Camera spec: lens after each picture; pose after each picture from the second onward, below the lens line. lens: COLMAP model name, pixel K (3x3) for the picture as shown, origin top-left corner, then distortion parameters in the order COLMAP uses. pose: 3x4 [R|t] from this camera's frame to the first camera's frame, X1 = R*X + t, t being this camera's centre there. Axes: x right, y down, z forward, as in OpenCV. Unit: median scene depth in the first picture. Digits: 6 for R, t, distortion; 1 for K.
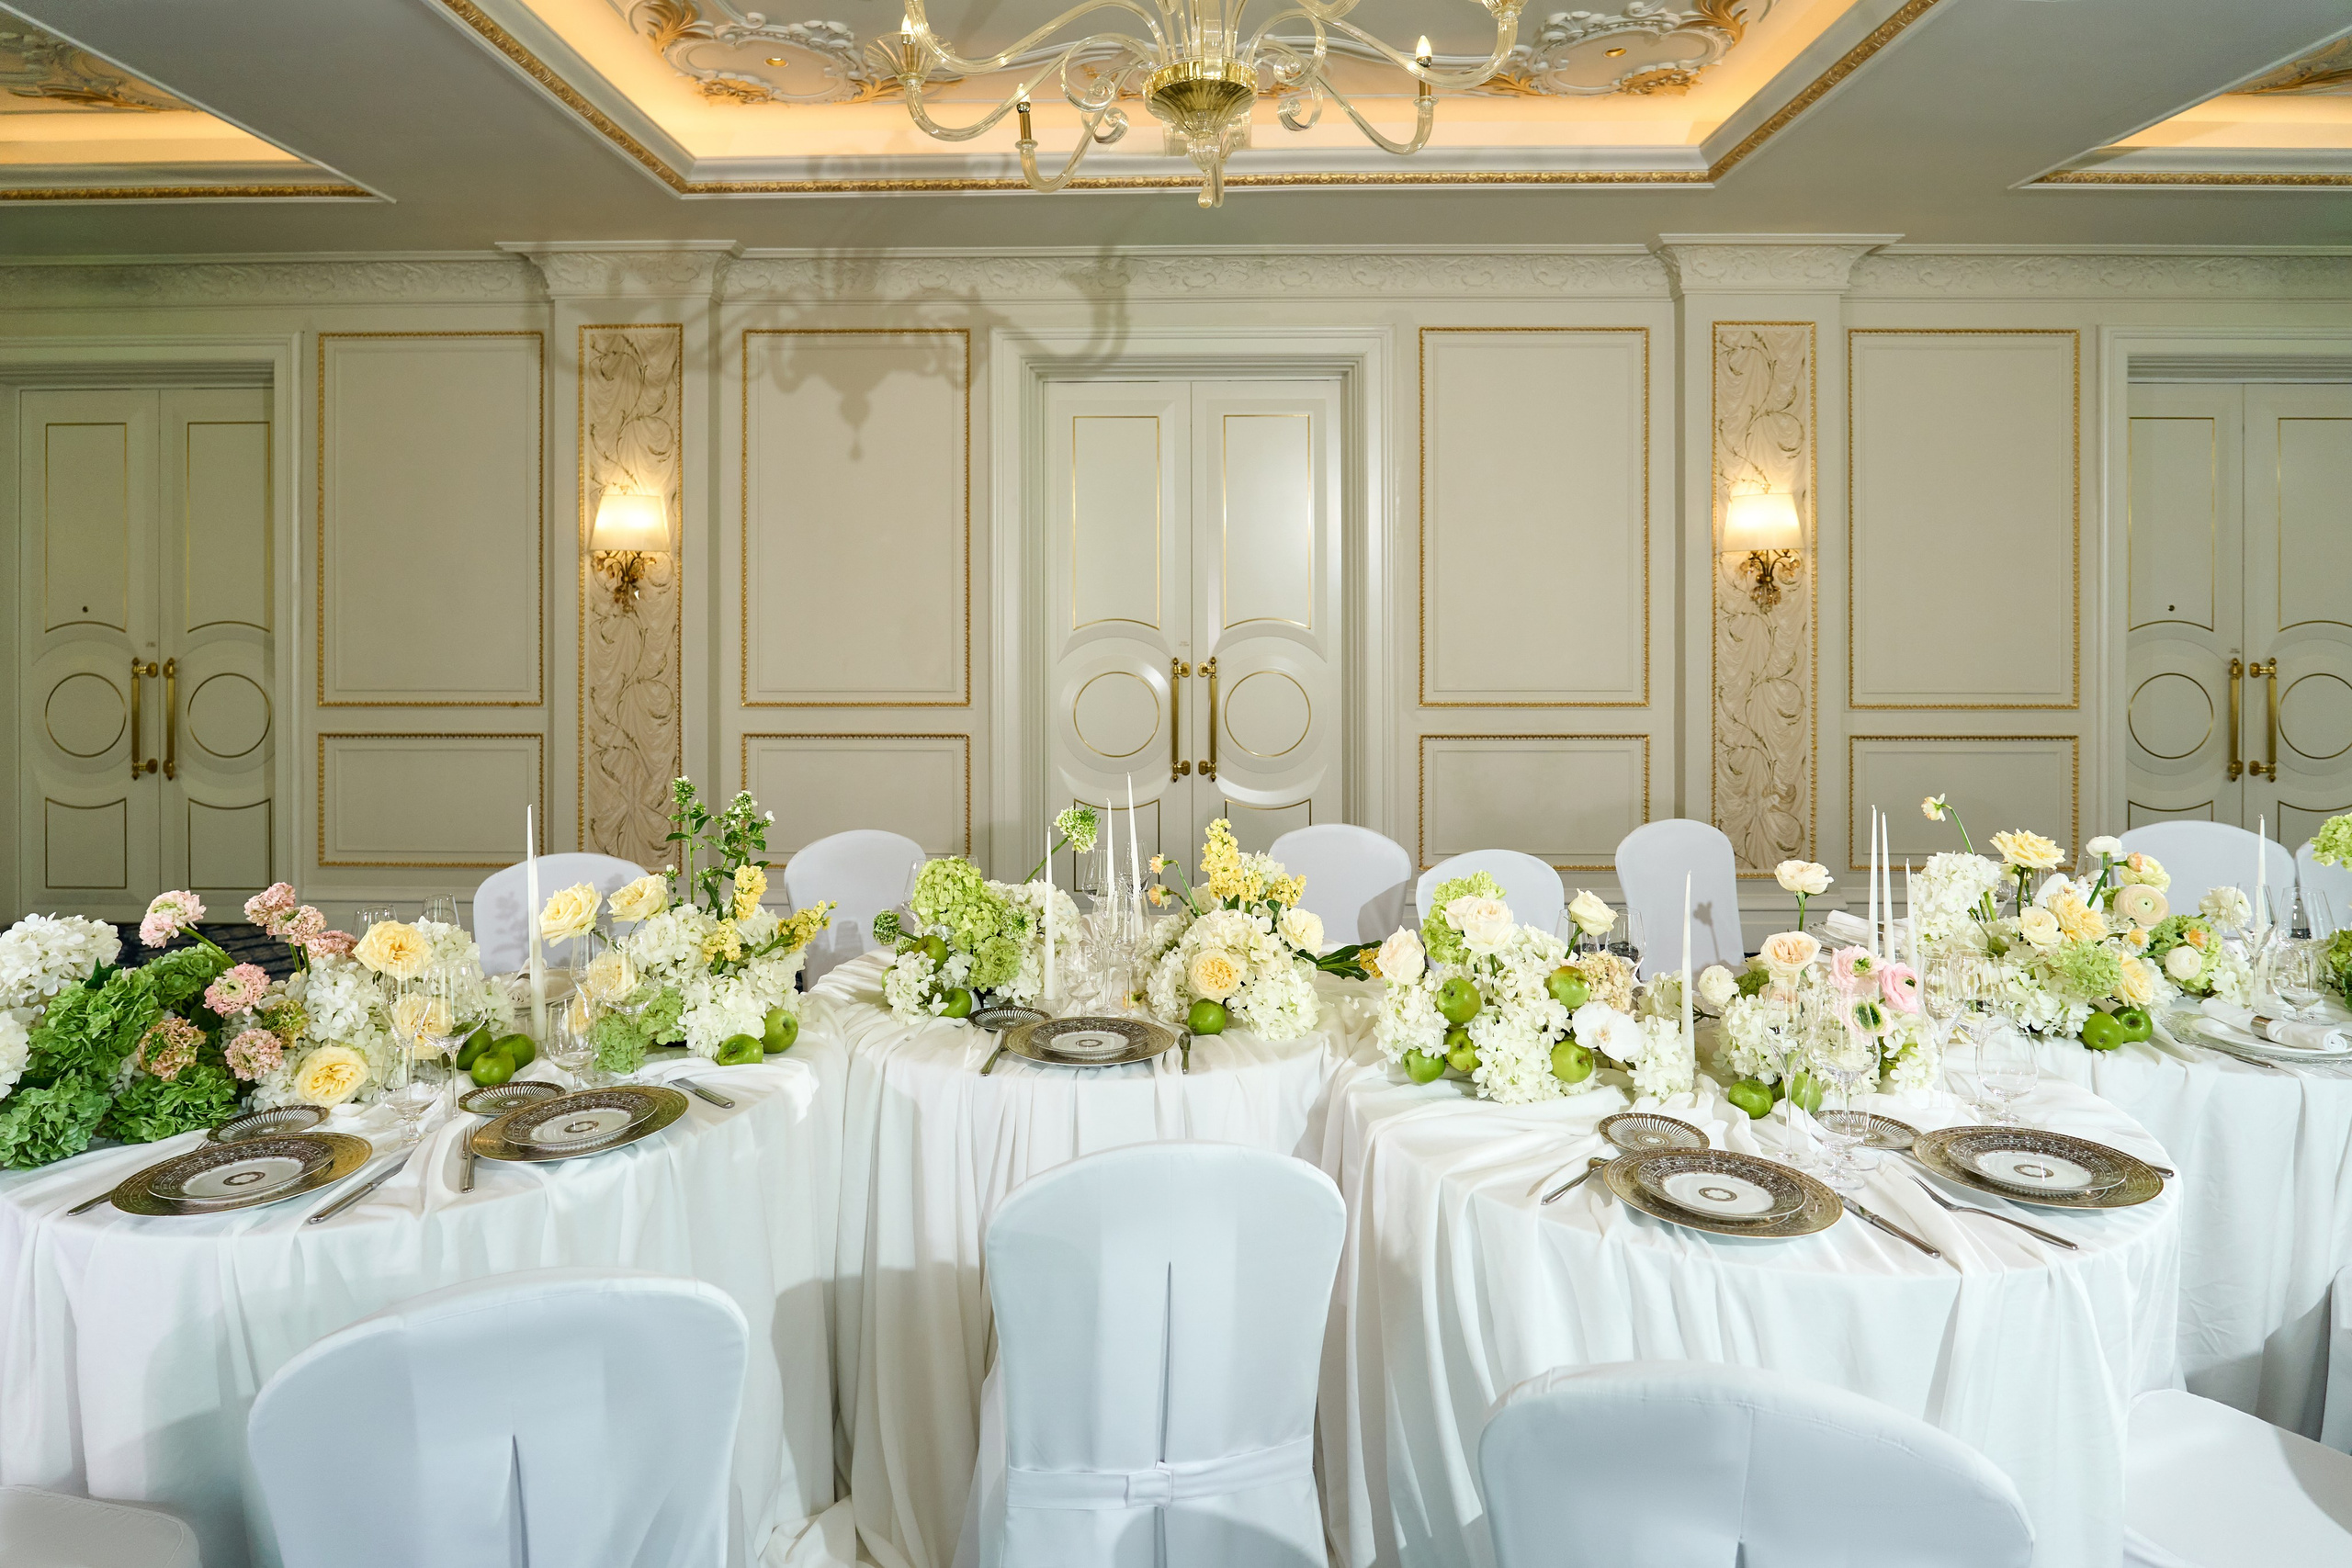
lens RADIAL K [[1343.7, 0, 1172.5], [0, 1343.7, 614.5], [0, 0, 1]] dist [-0.025362, 0.004548]
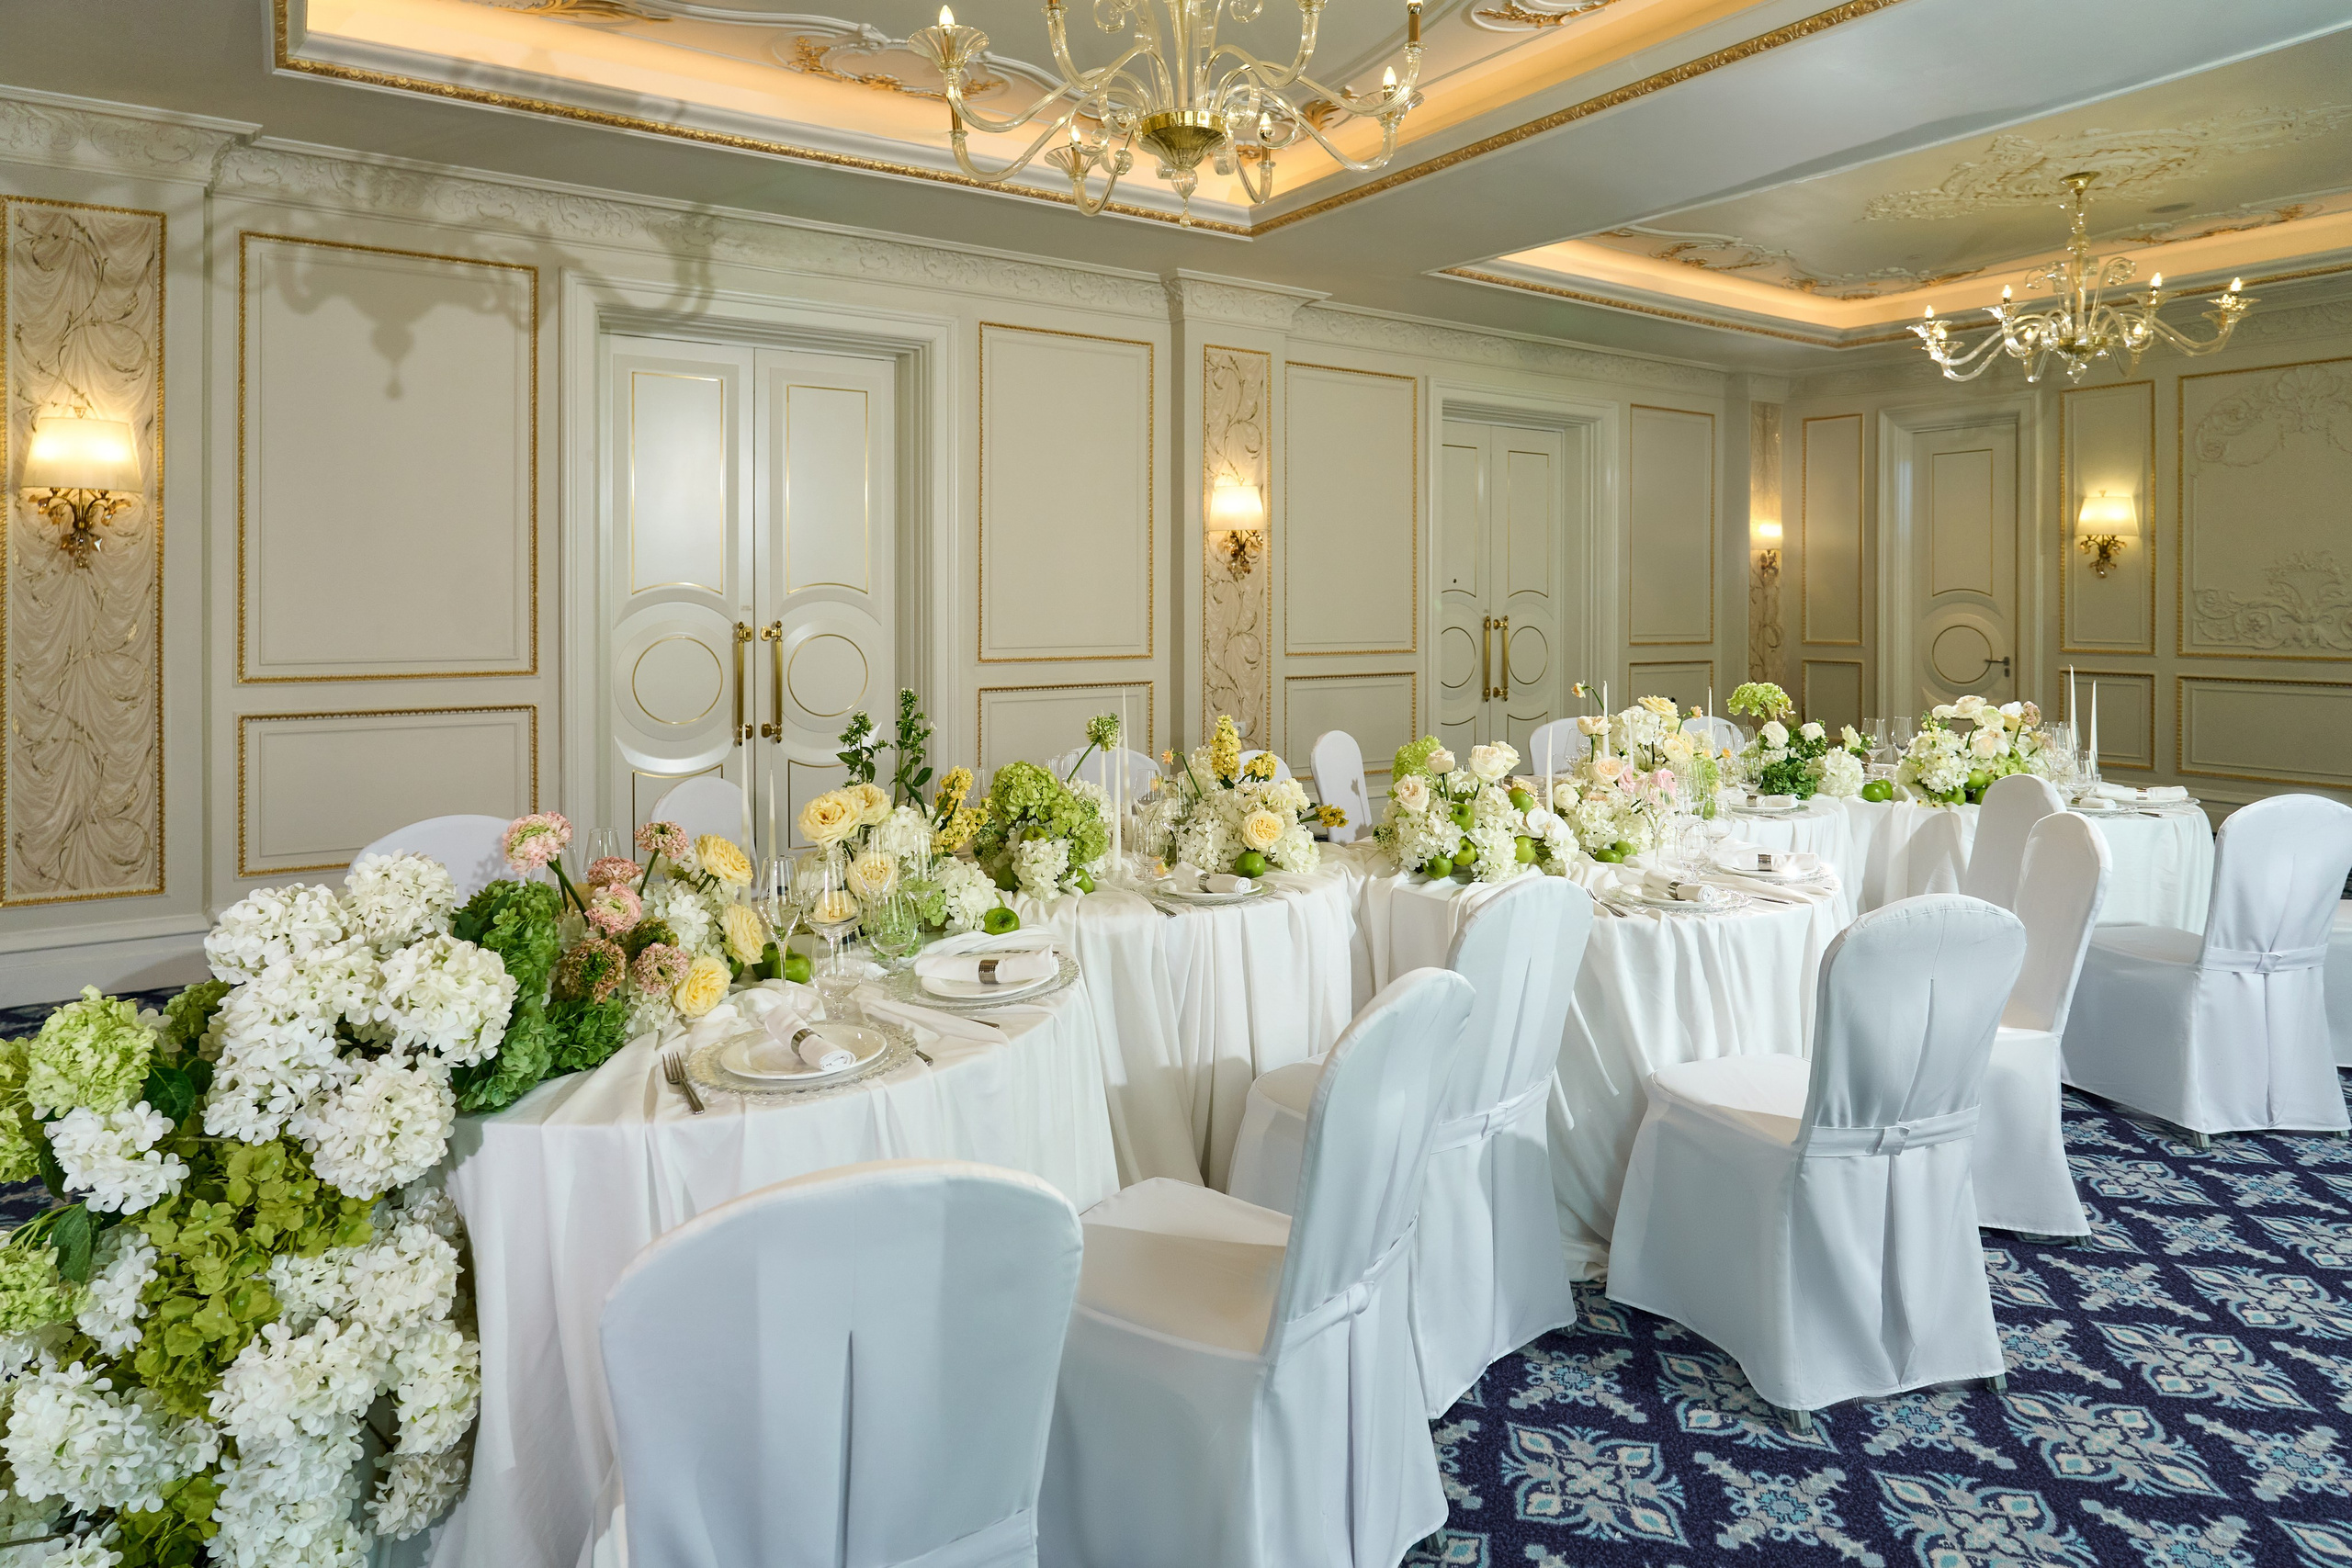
lens RADIAL K [[1343.7, 0, 1172.5], [0, 1343.7, 614.5], [0, 0, 1]] dist [-0.025362, 0.004548]
pose [[0.826111, -0.005111, 0.563484, -0.312373], [0.000690, 0.999967, 0.008058, 0.019950], [-0.563506, -0.006268, 0.826088, -0.009599]]
